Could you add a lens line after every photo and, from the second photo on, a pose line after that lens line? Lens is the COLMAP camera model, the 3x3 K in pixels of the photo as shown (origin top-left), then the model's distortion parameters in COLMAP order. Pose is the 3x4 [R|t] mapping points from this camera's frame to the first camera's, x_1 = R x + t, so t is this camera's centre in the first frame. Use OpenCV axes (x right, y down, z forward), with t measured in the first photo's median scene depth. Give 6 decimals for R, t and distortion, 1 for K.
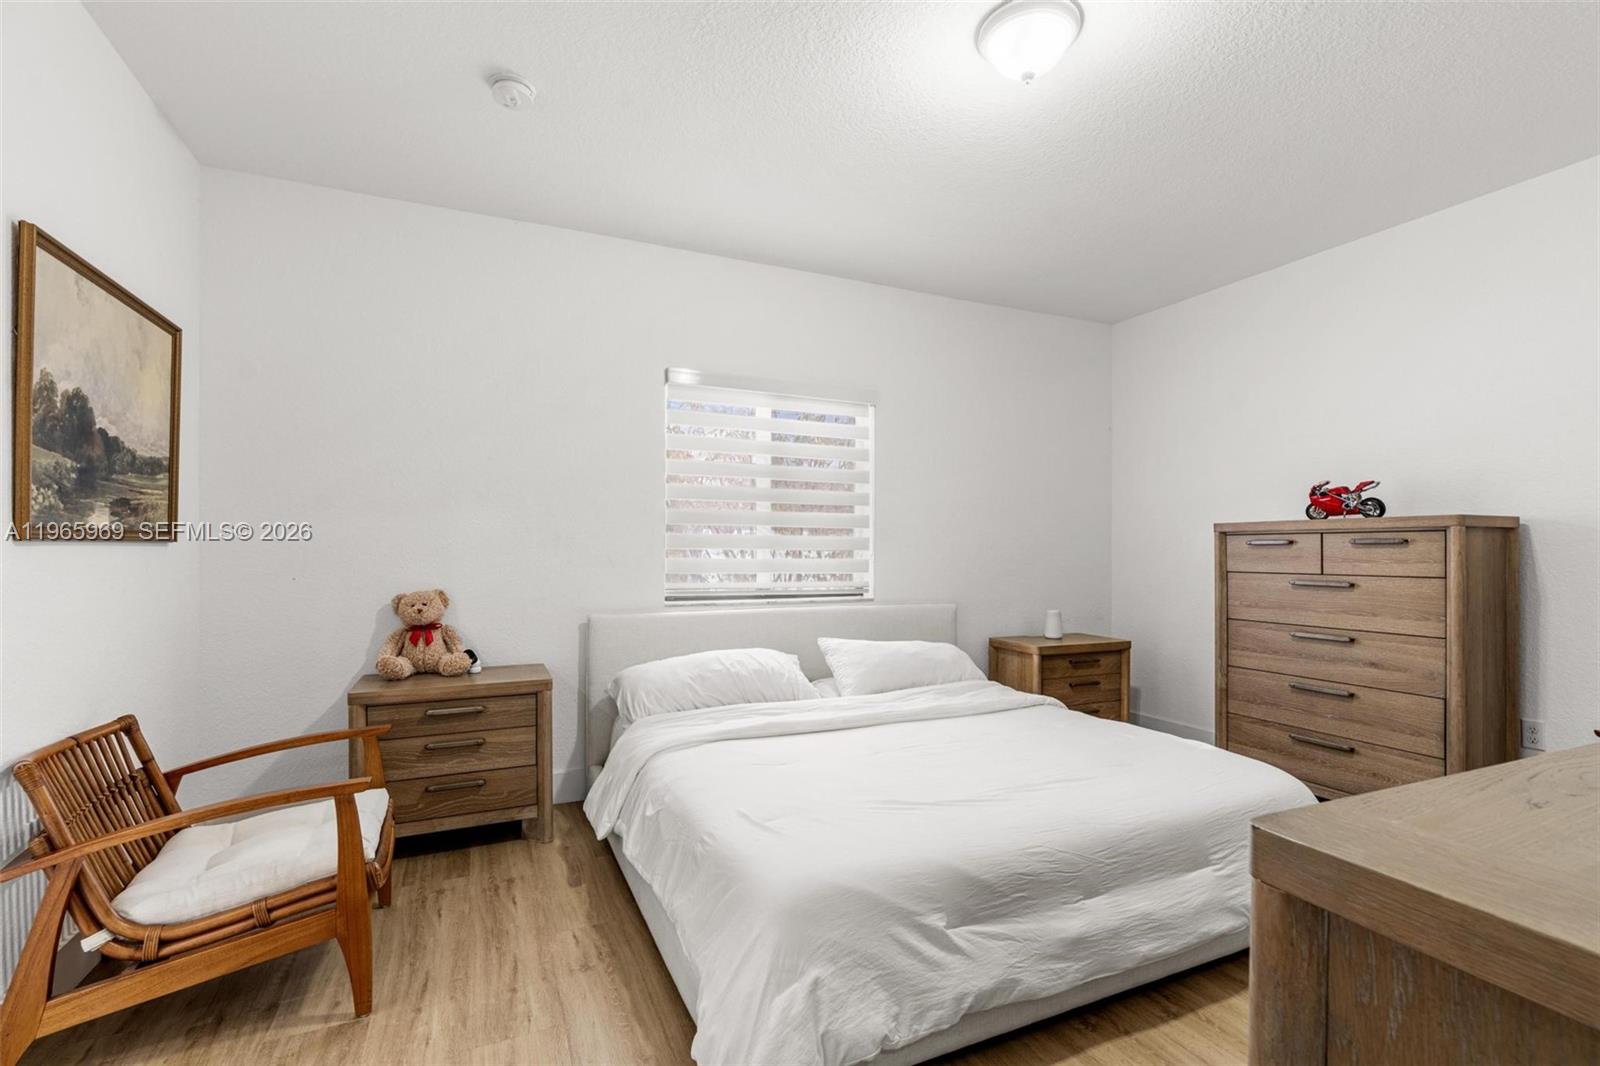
lens RADIAL K [[725.8, 0, 801.1], [0, 725.8, 536.3], [0, 0, 1]] dist [0.016489, -0.000220]
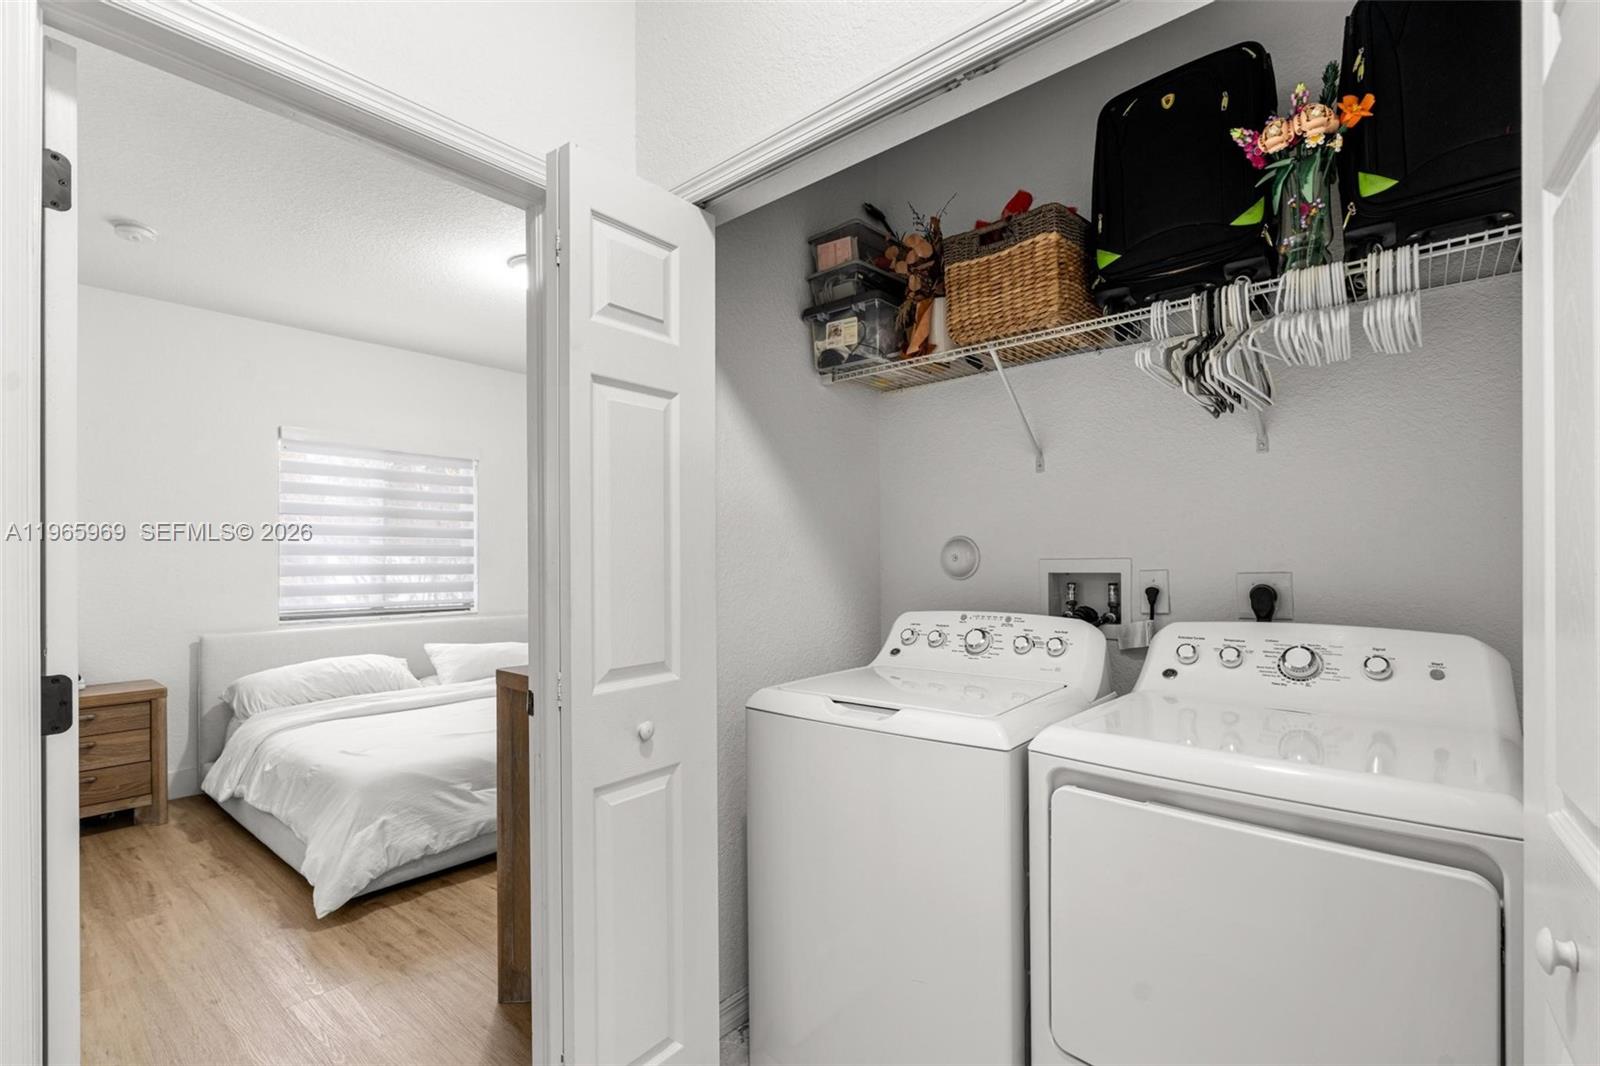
lens RADIAL K [[725.8, 0, 787.8], [0, 725.8, 553.0], [0, 0, 1]] dist [0.016489, -0.000220]
pose [[0.910971, -0.006135, 0.412426, 0.105580], [0.003920, 0.999973, 0.006215, -0.035472], [-0.412453, -0.004045, 0.910970, -0.590796]]
